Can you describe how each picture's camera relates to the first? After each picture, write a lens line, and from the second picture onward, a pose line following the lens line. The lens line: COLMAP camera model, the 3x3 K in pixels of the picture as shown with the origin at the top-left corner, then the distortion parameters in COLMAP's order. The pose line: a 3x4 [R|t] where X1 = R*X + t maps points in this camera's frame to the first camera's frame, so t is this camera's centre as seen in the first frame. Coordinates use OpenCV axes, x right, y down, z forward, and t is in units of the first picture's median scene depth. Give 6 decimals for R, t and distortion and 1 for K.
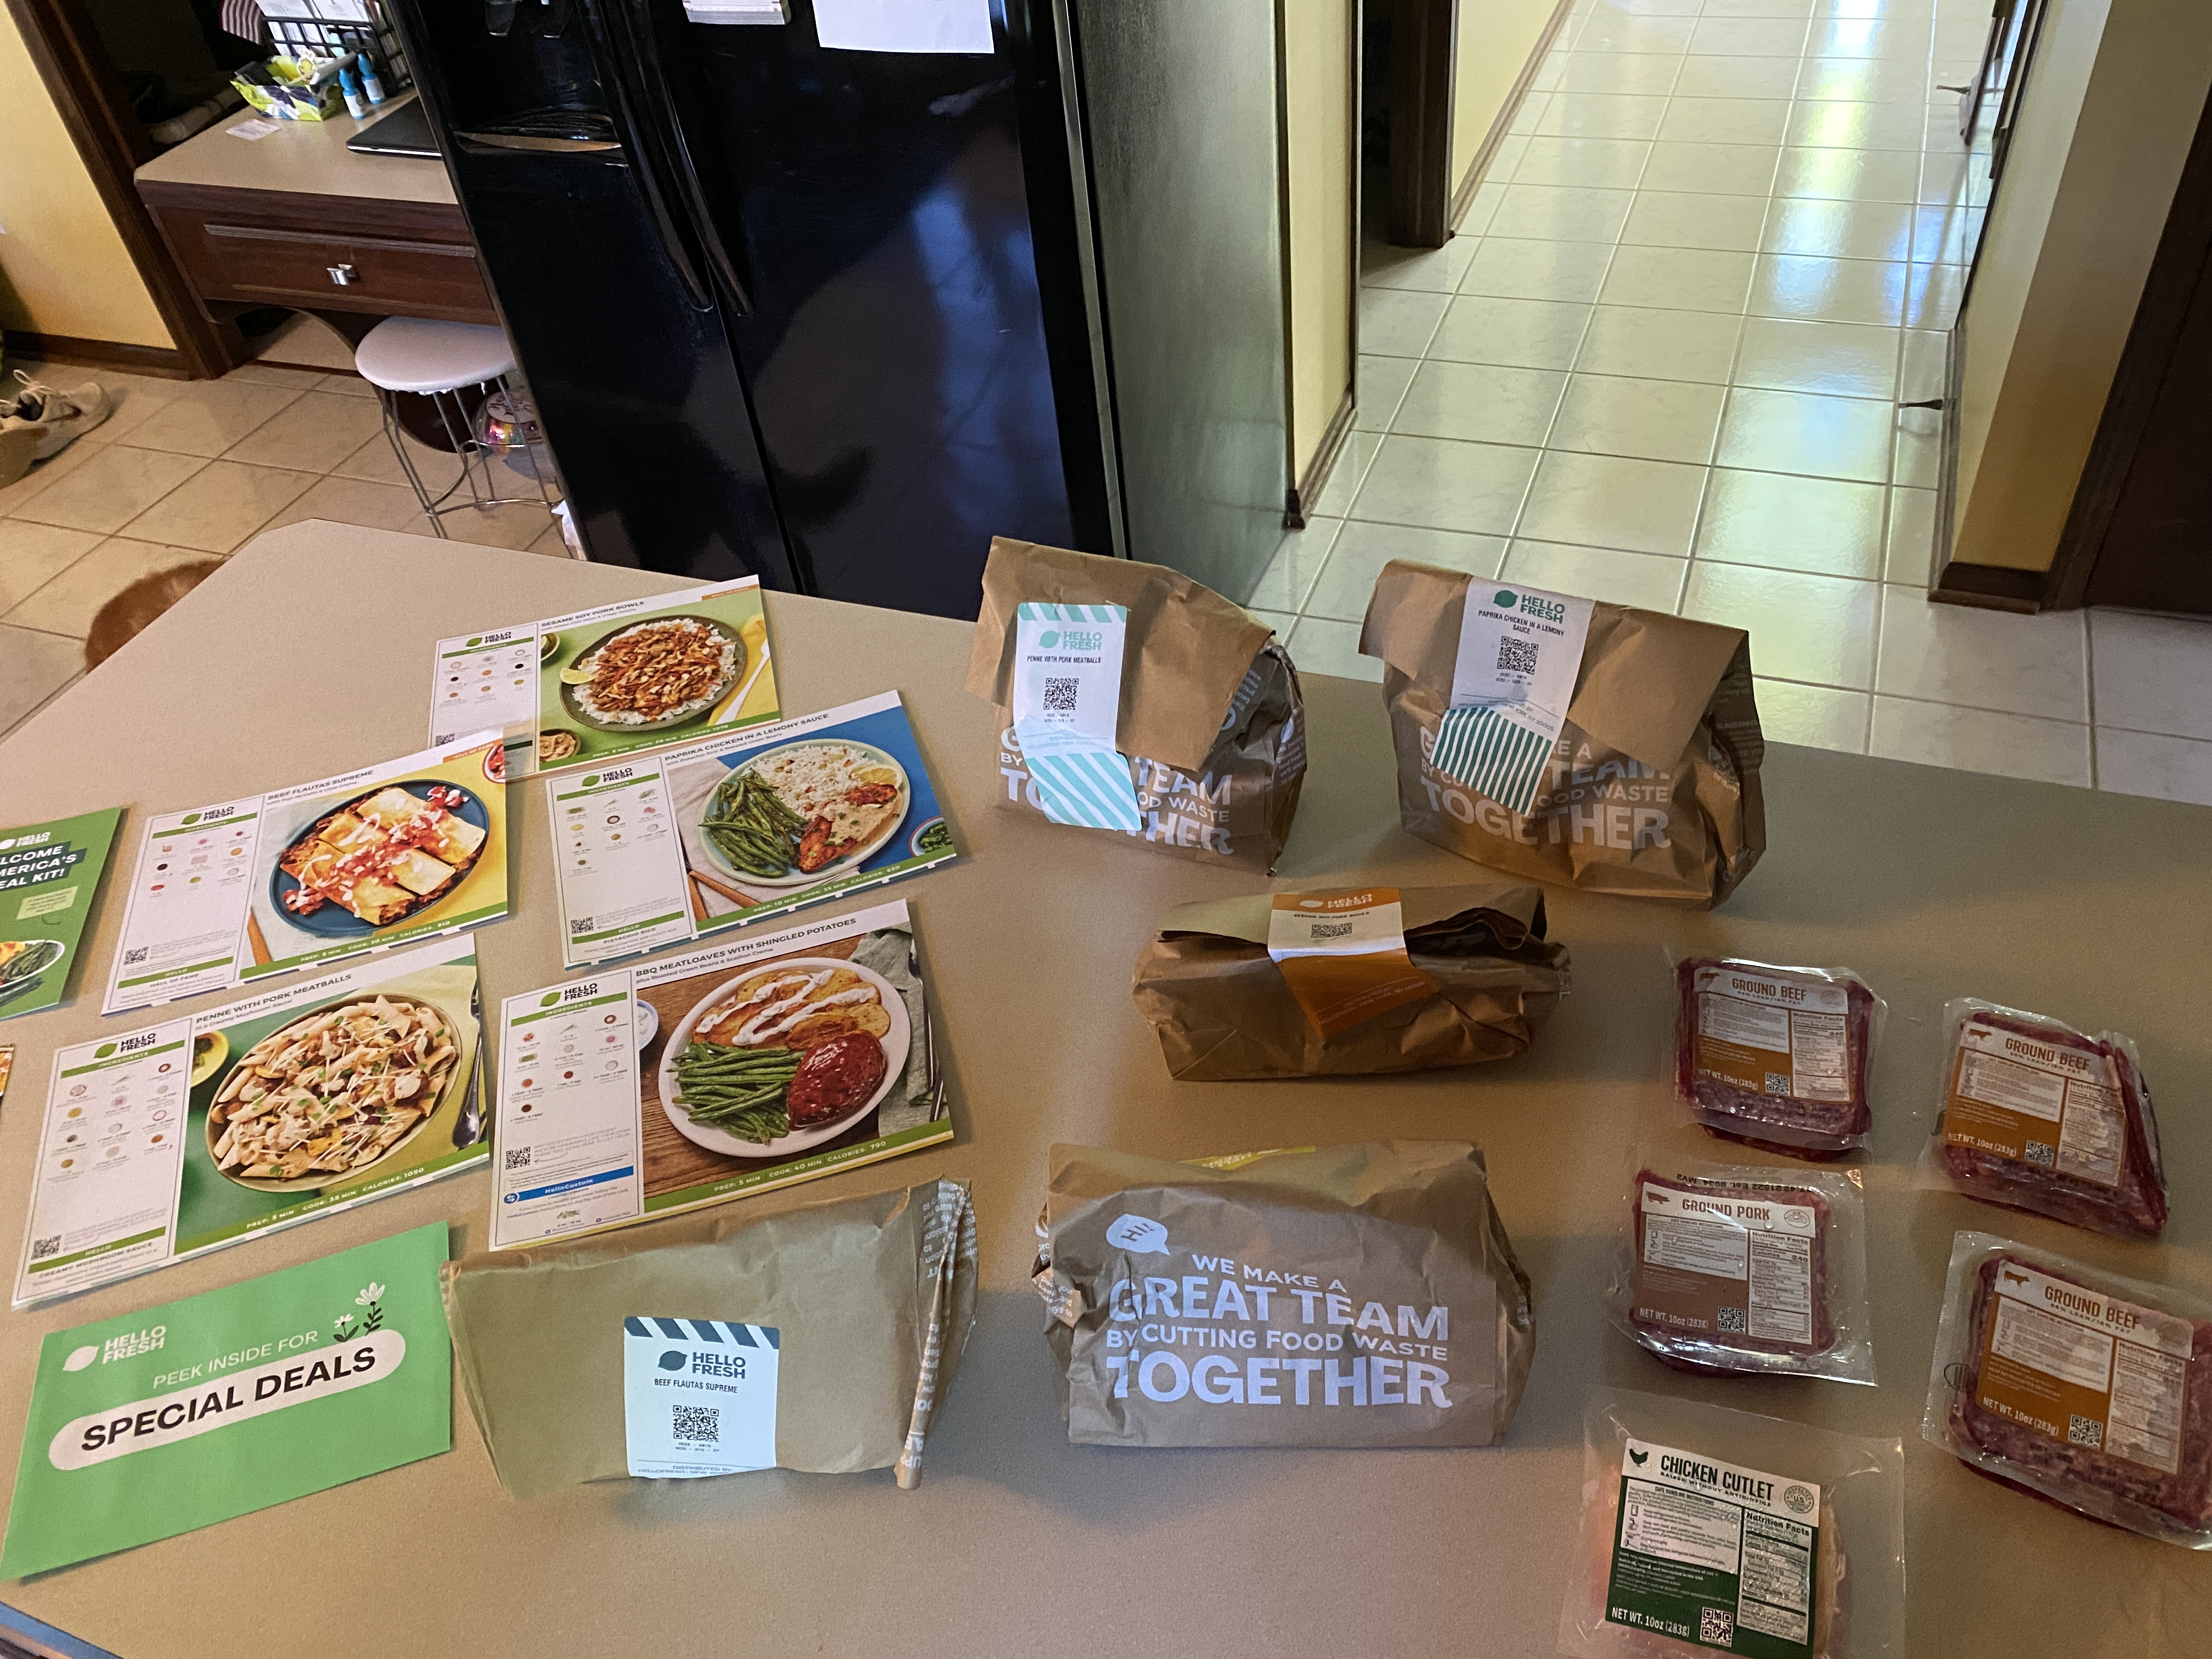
lens RADIAL K [[1735.8, 0, 1106.0], [0, 1735.8, 829.5], [0, 0, 1]] dist [0.008893, 0.001662]
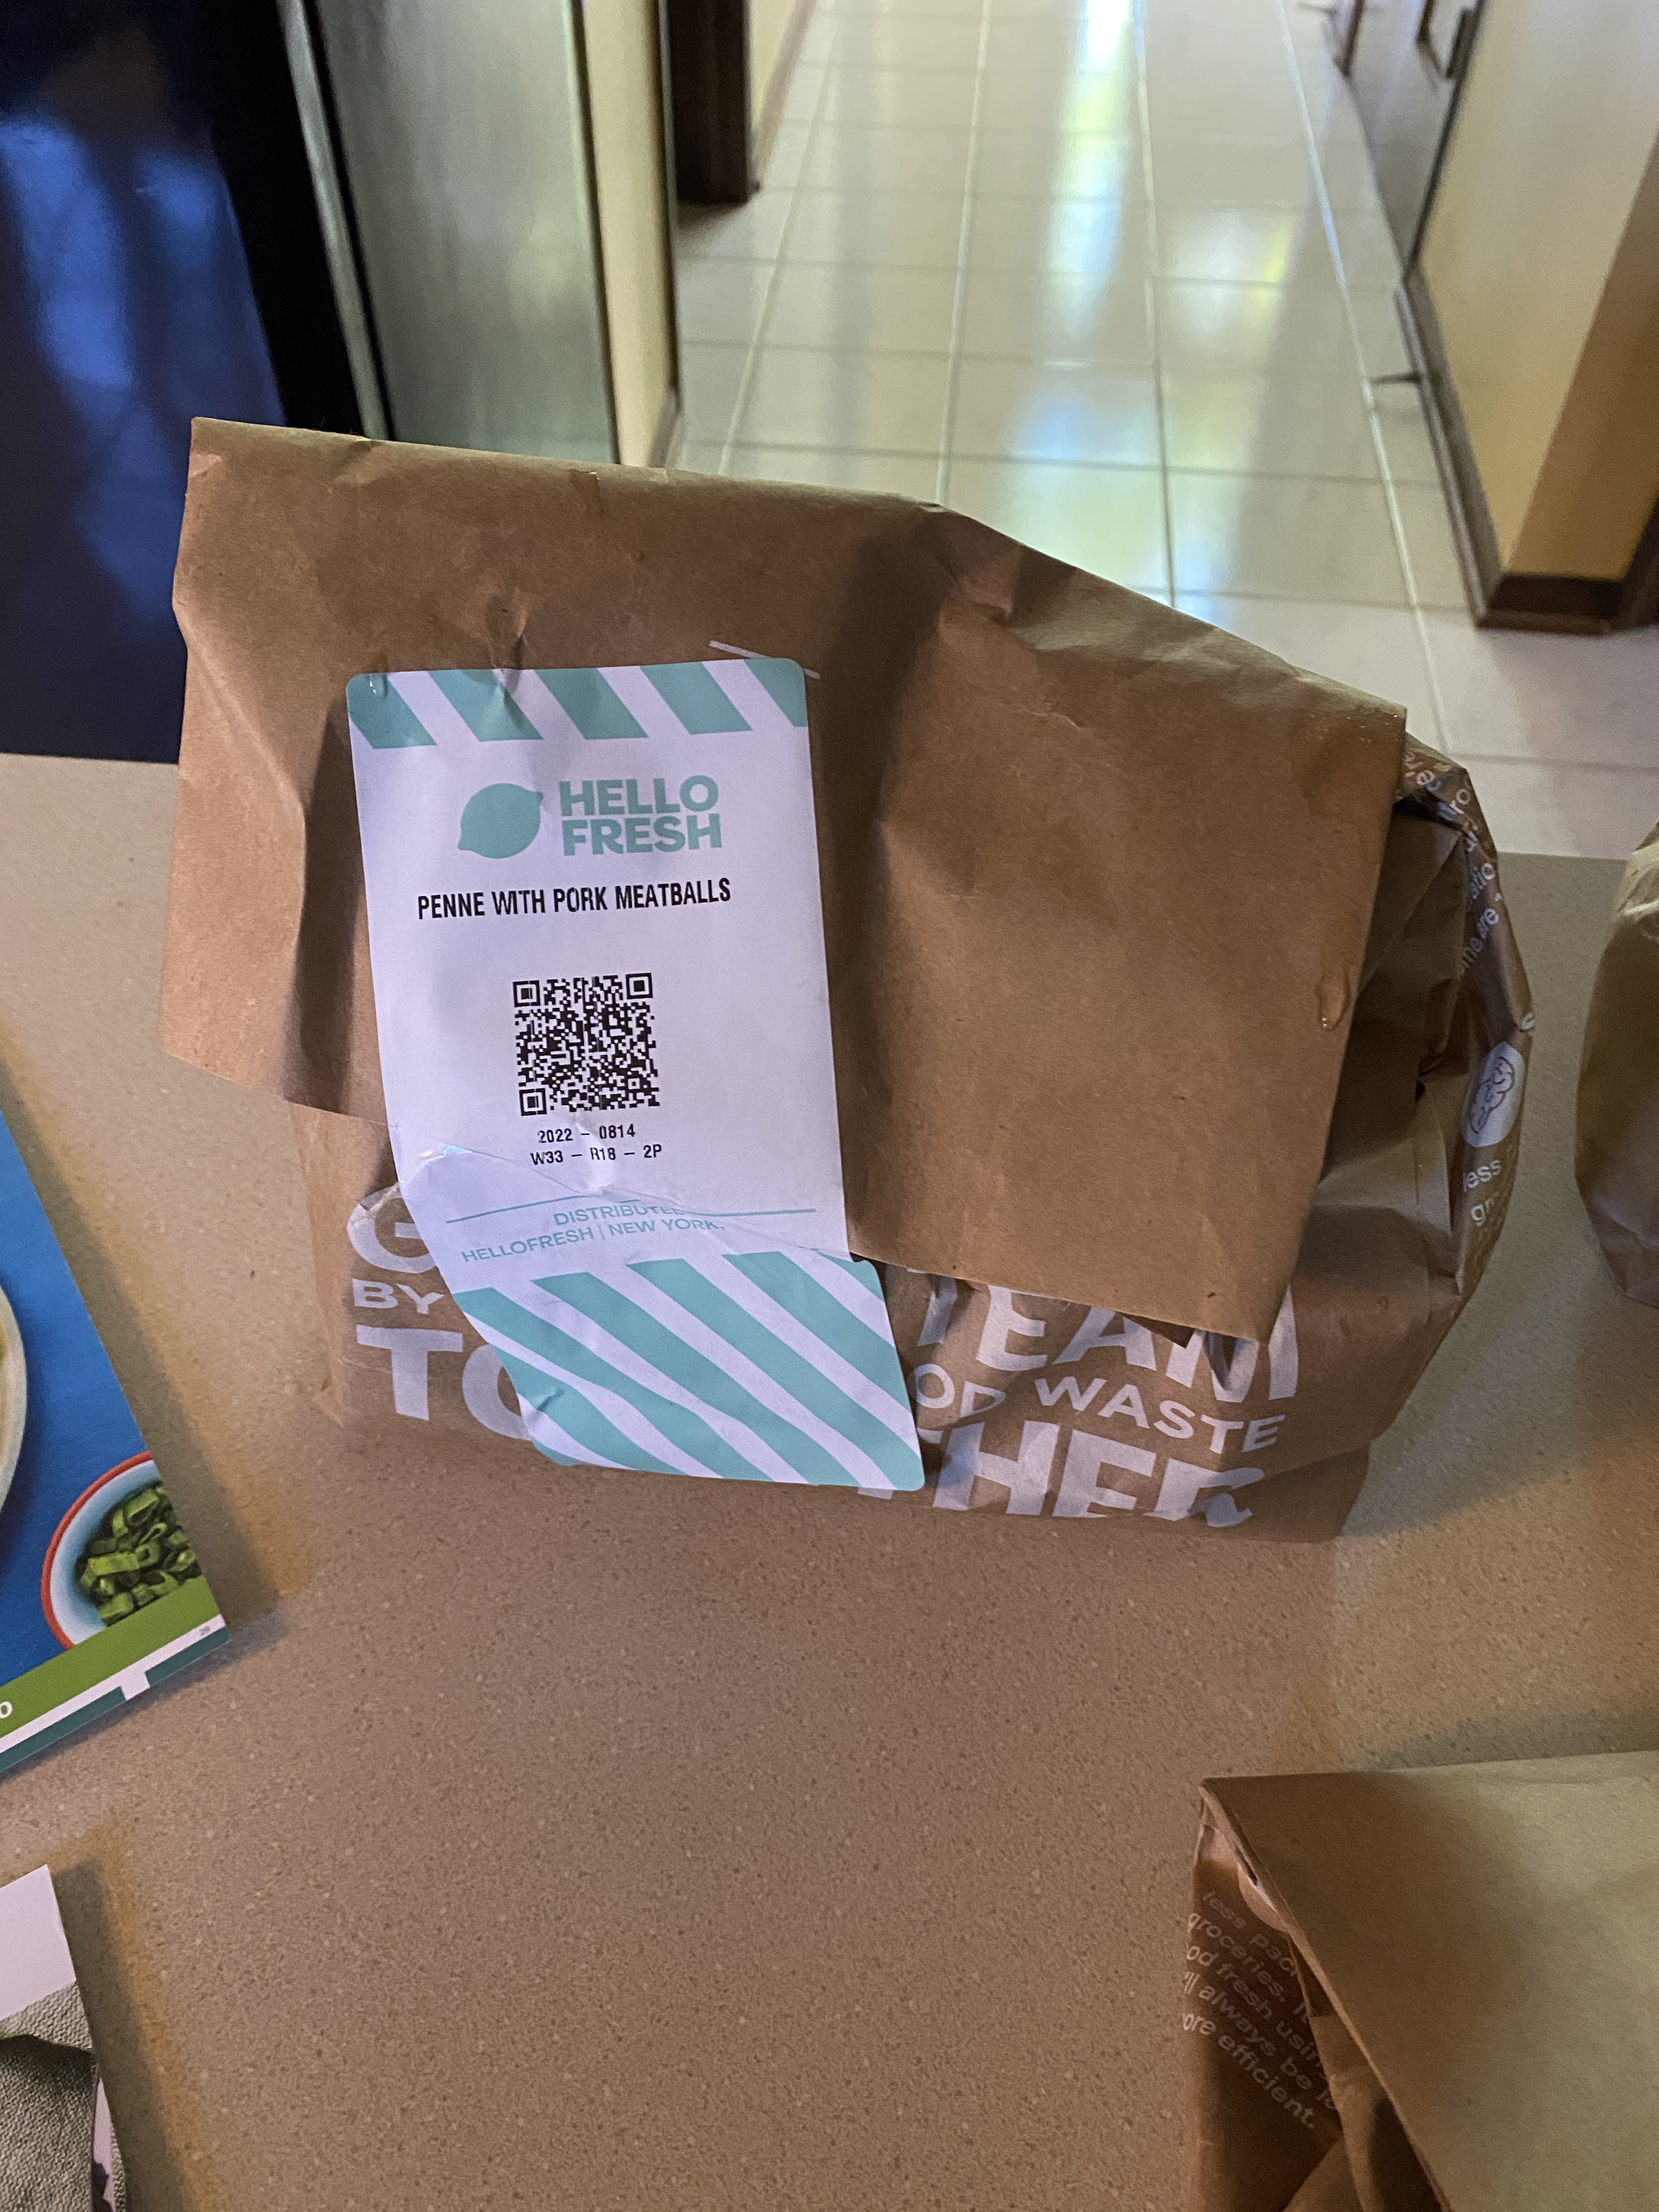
lens RADIAL K [[1735.8, 0, 829.5], [0, 1735.8, 1106.0], [0, 0, 1]] dist [0.008893, 0.001662]
pose [[0.957878, -0.131985, 0.255047, -0.056633], [0.106245, 0.987983, 0.112253, -0.093545], [-0.266798, -0.080428, 0.960391, 0.759083]]
